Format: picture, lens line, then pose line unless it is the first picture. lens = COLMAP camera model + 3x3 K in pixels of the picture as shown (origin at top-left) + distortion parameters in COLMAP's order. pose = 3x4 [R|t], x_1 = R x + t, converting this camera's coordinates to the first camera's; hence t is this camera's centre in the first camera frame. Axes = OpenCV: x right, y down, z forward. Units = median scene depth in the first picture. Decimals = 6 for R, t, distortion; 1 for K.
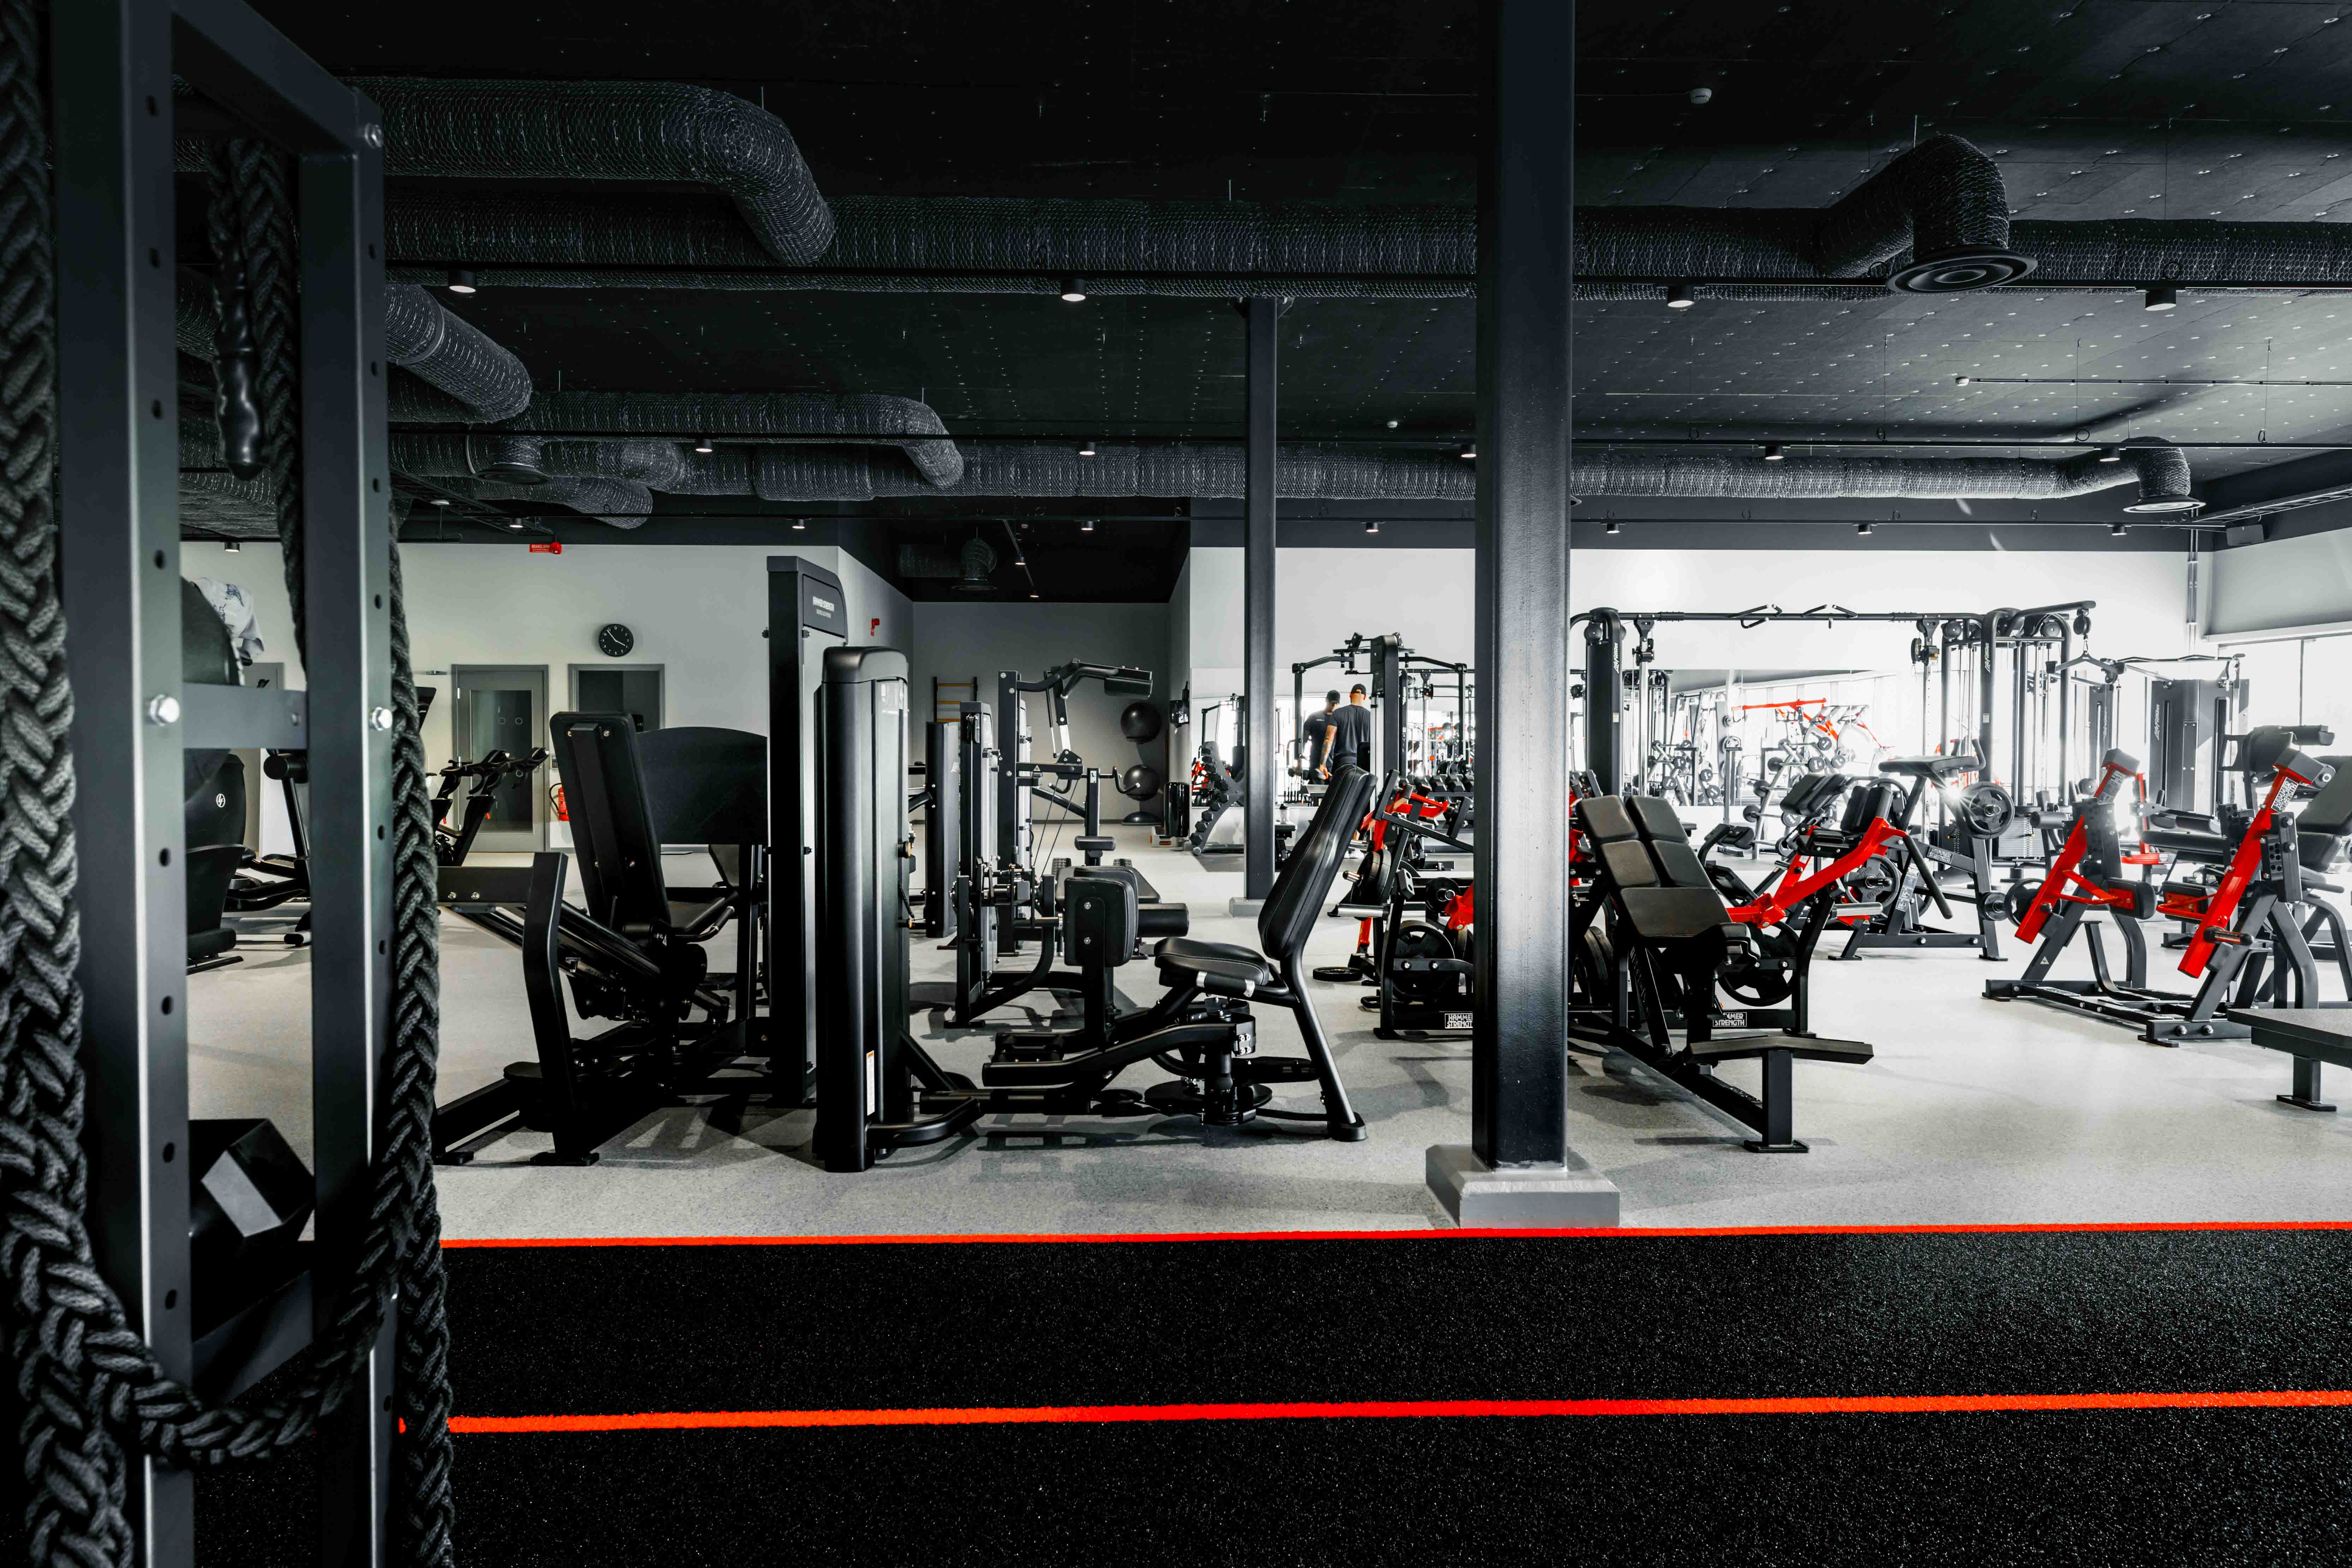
lens RADIAL K [[1522.2, 0, 1176.0], [0, 1522.2, 784.0], [0, 0, 1]] dist [0.012687, 0.002233]
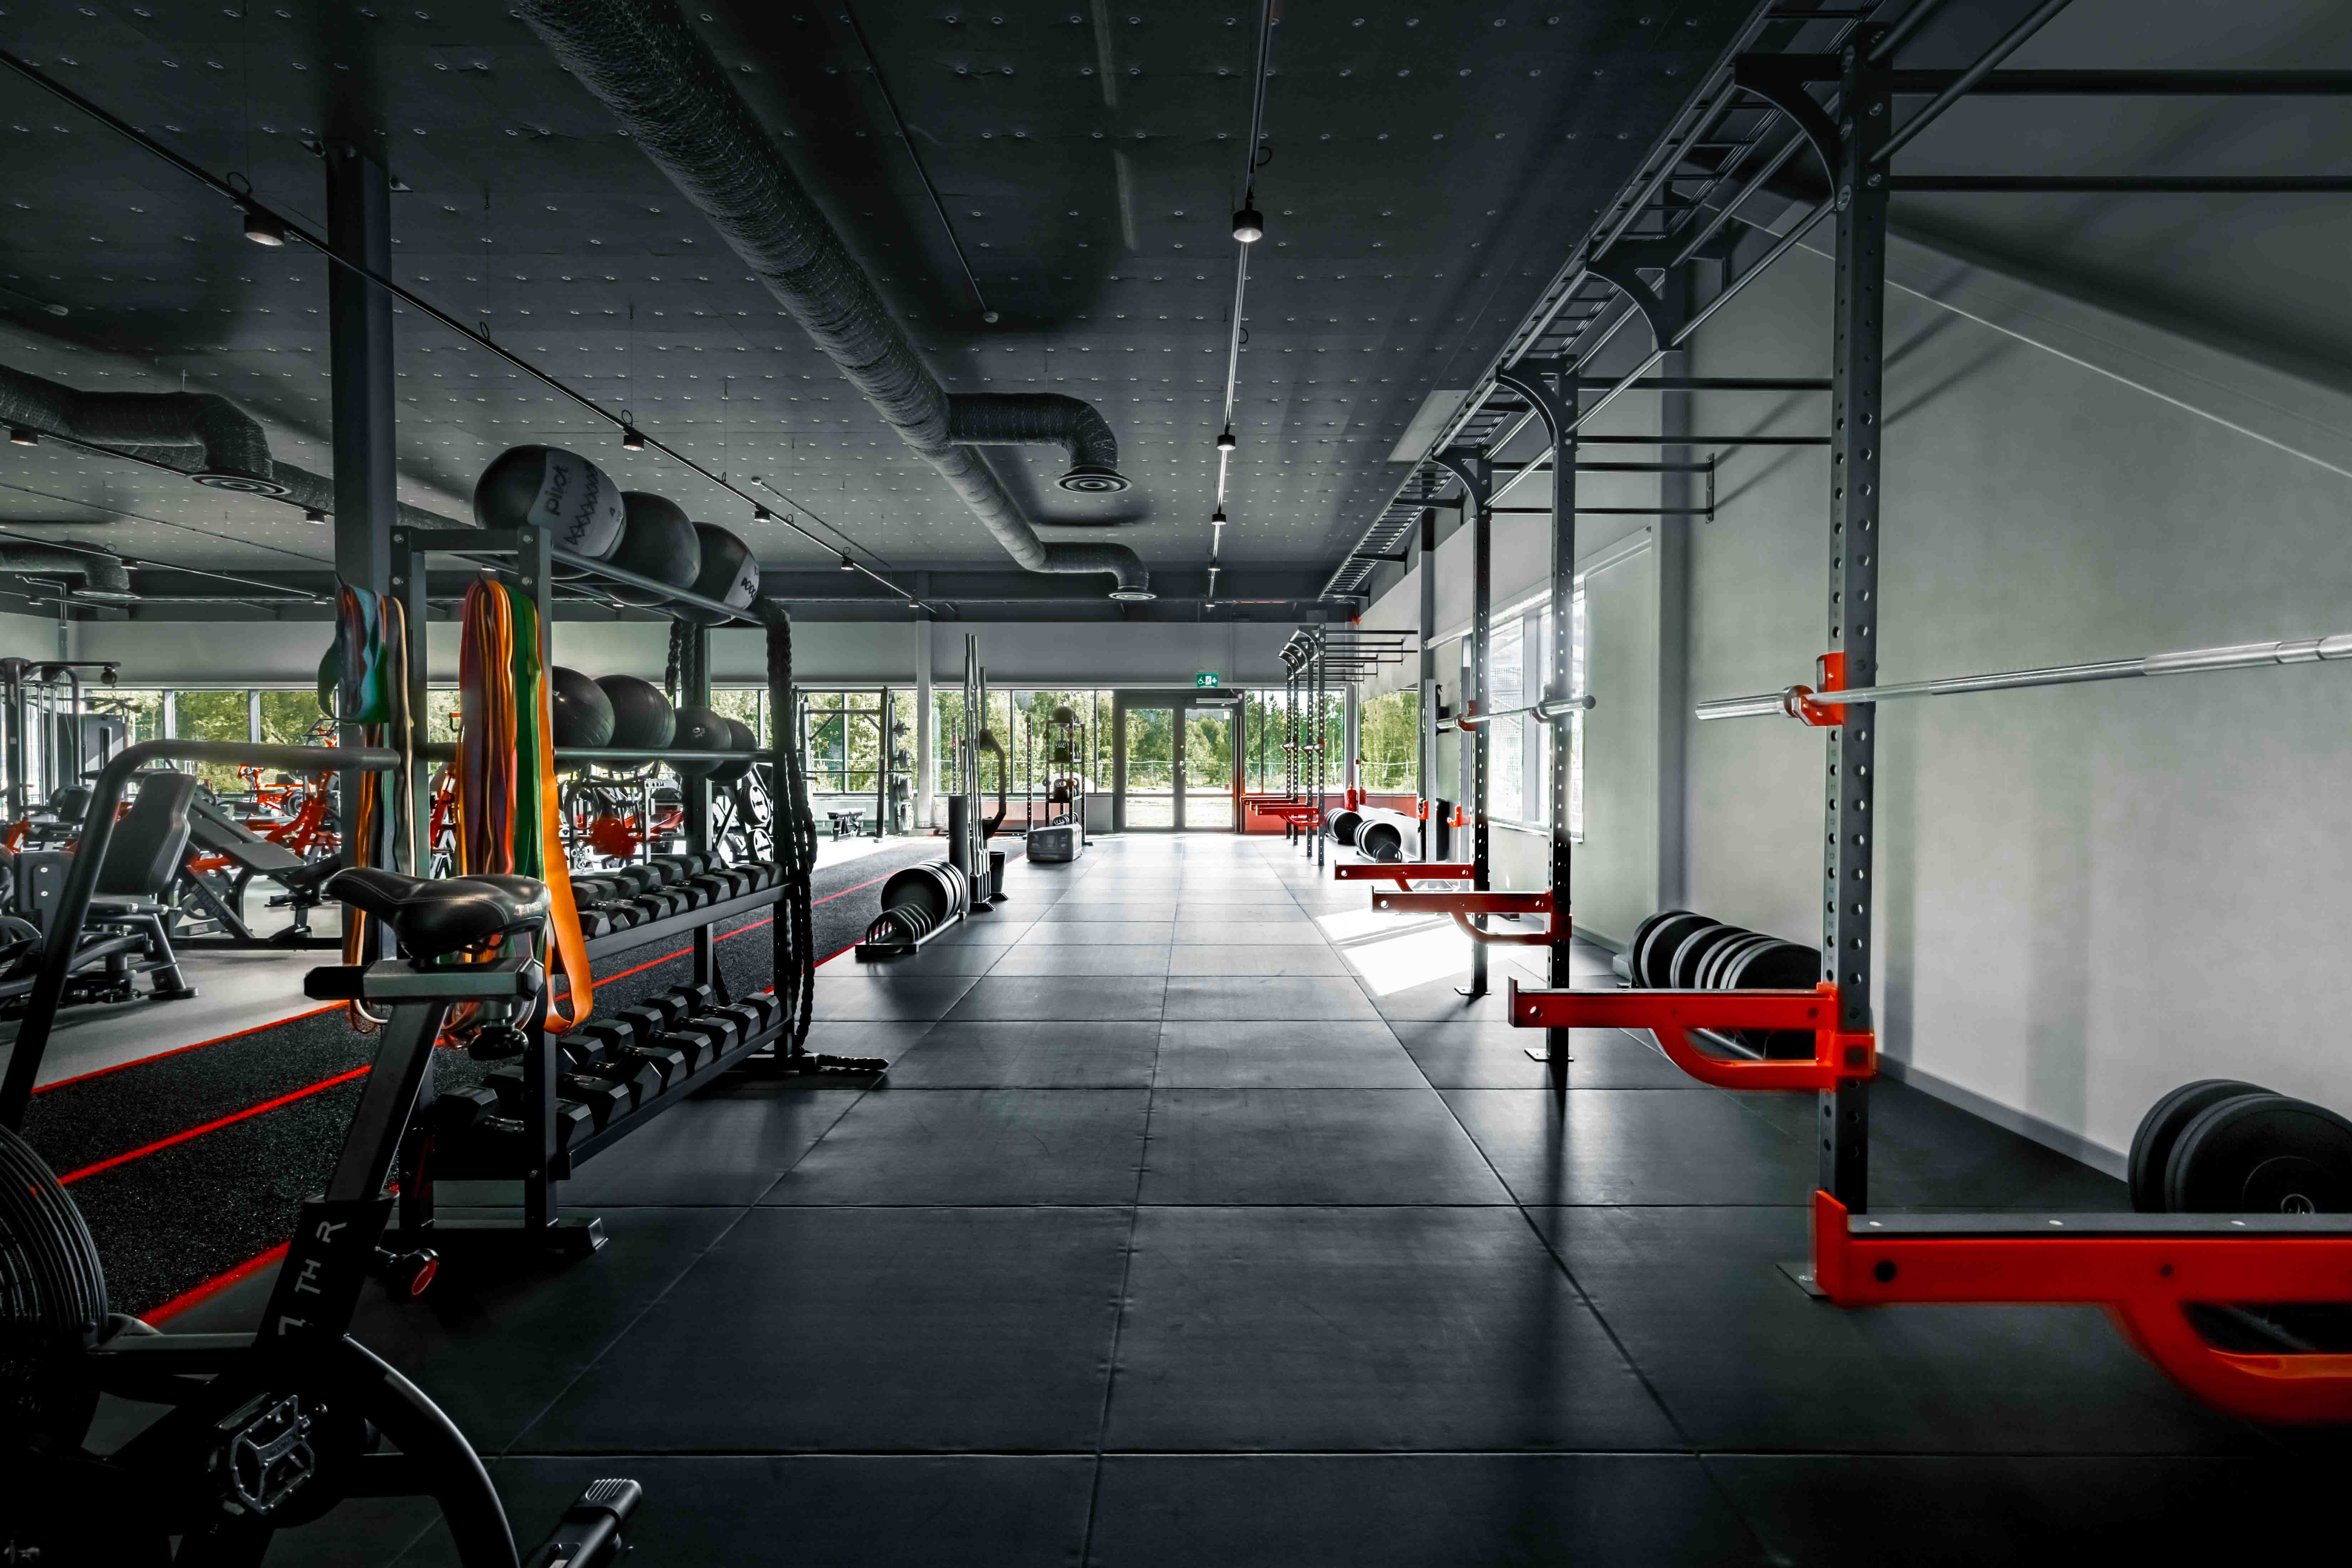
lens RADIAL K [[1030.1, 0, 1199.5], [0, 1030.1, 772.6], [0, 0, 1]] dist [0.001310, 0.000142]
pose [[0.025956, -0.011153, 0.999601, -0.562130], [0.024592, 0.999642, 0.010515, 0.000593], [-0.999361, 0.024309, 0.026221, -0.076792]]
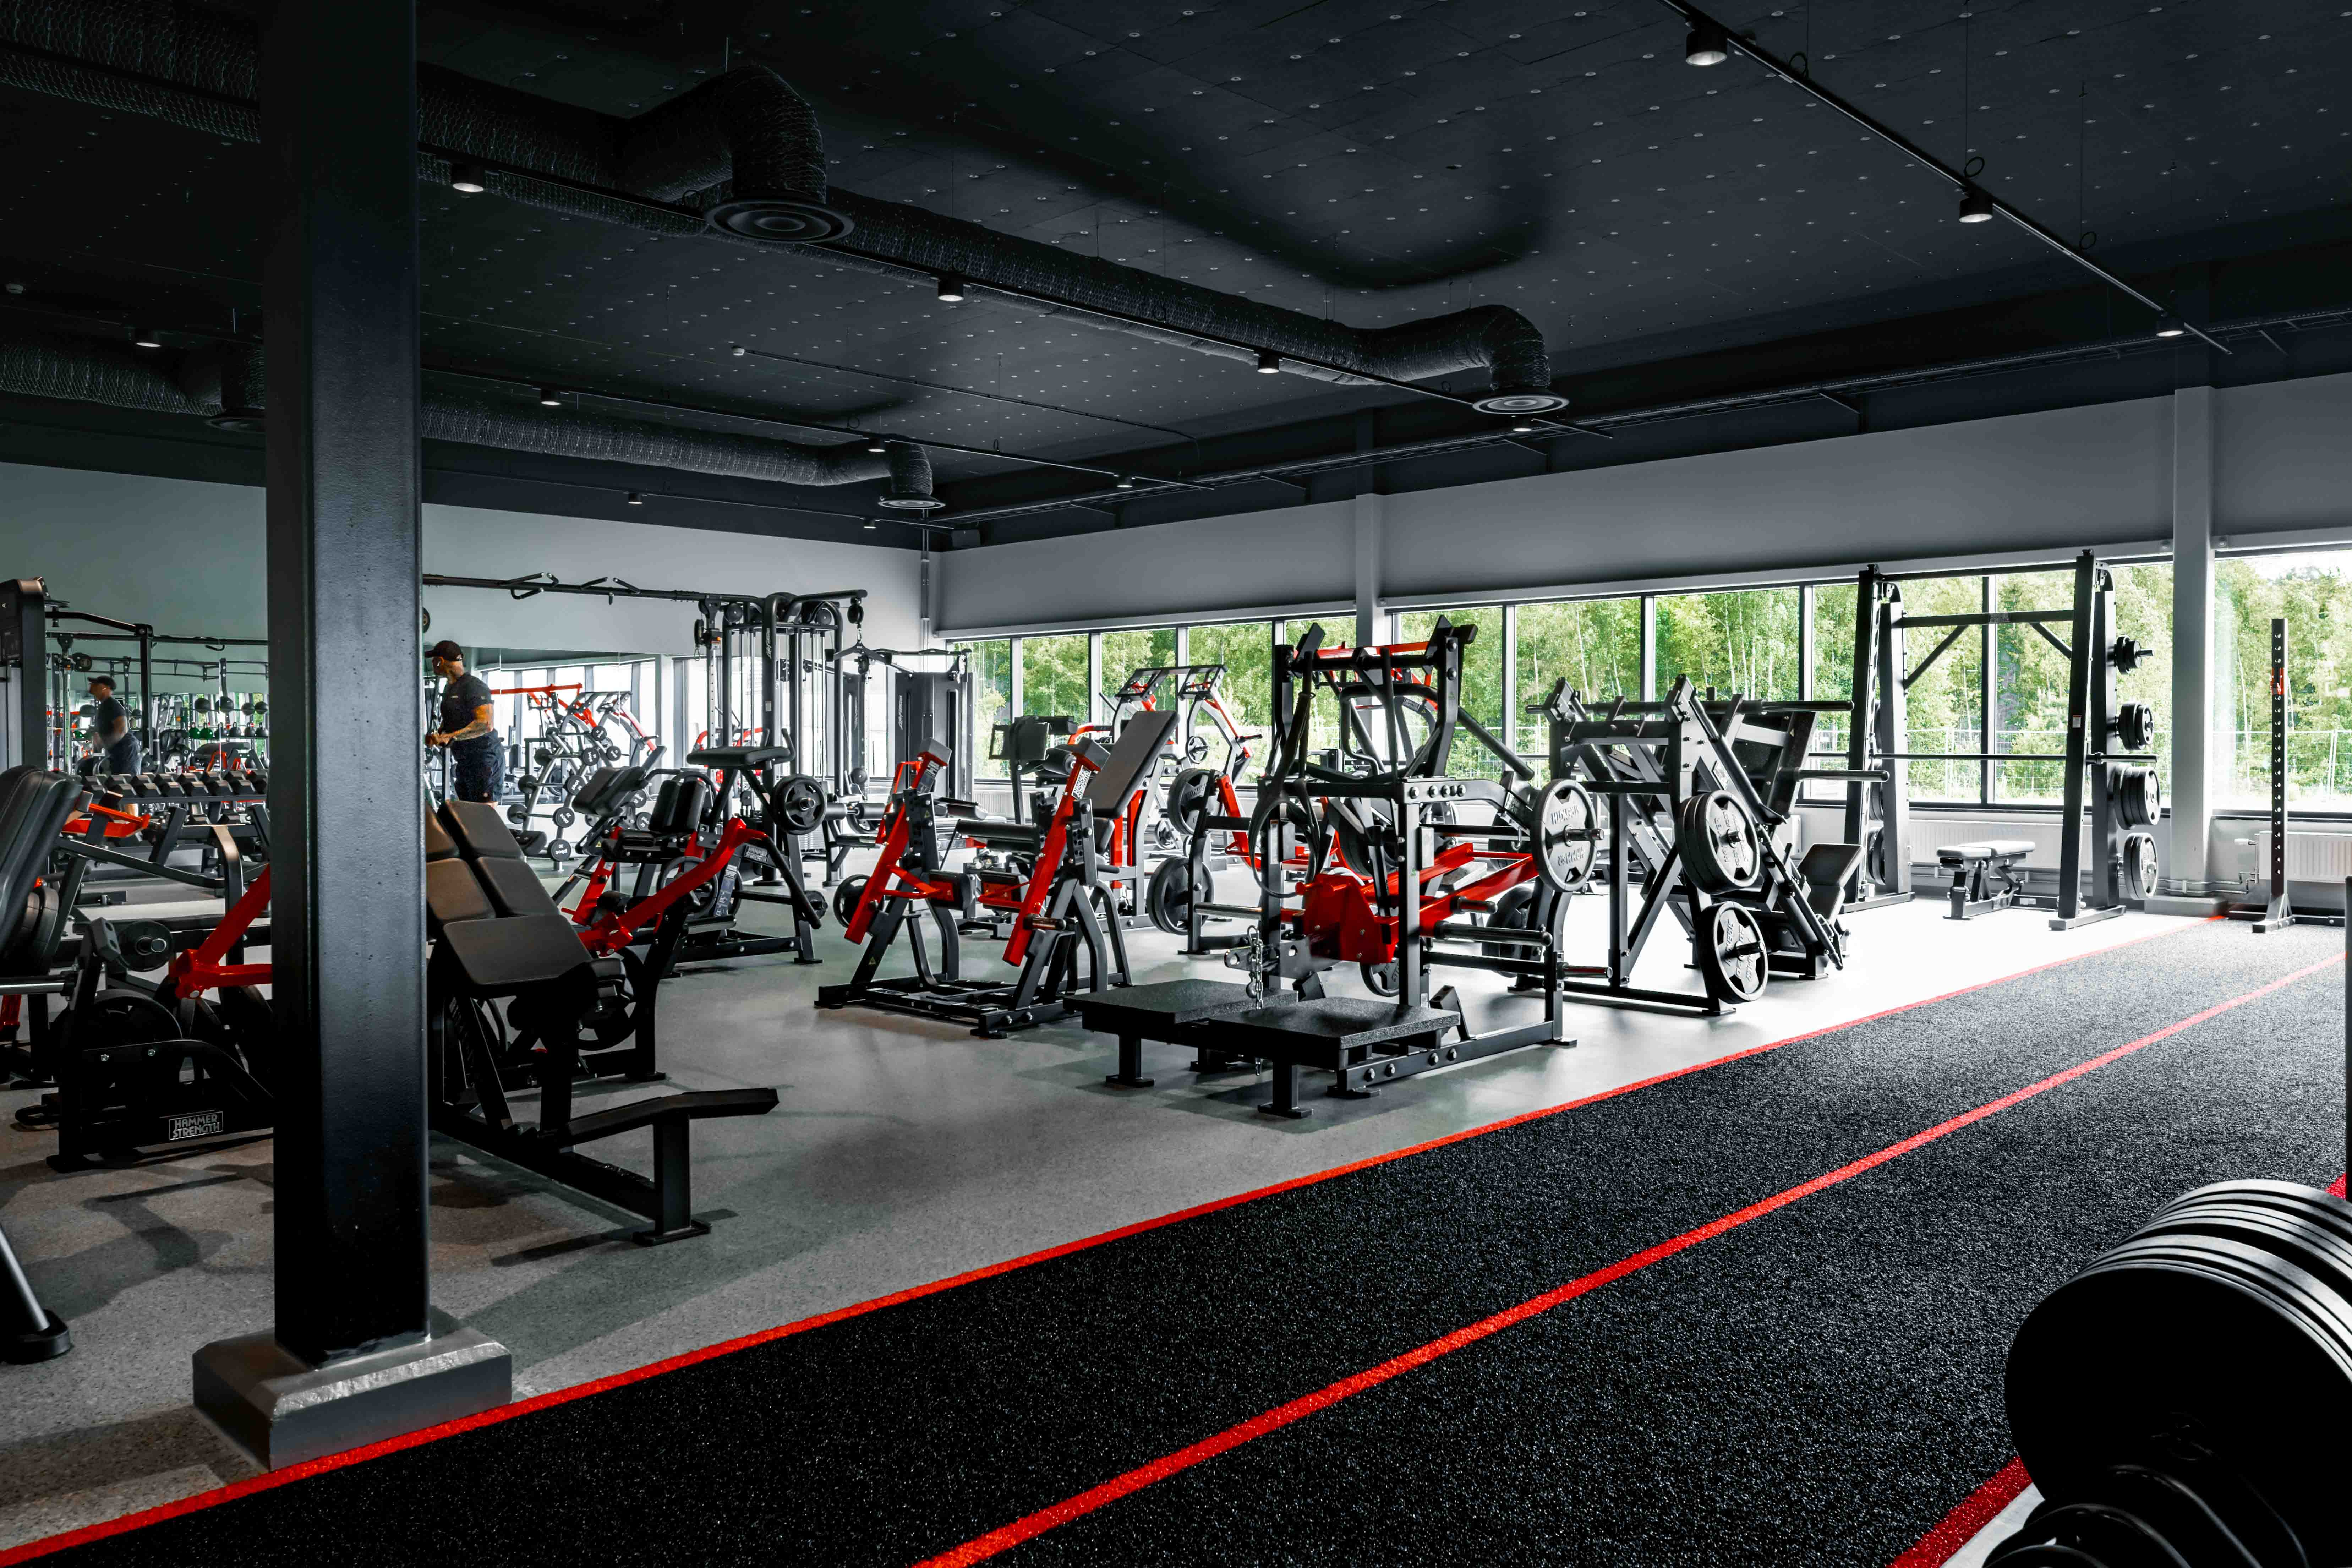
lens RADIAL K [[1687.3, 0, 1160.3], [0, 1687.3, 766.7], [0, 0, 1]] dist [0.004268, 0.003467]
pose [[0.735217, -0.014048, 0.677686, -0.010589], [0.018707, 0.999825, 0.000431, -0.002263], [-0.677573, 0.012360, 0.735351, 0.101032]]
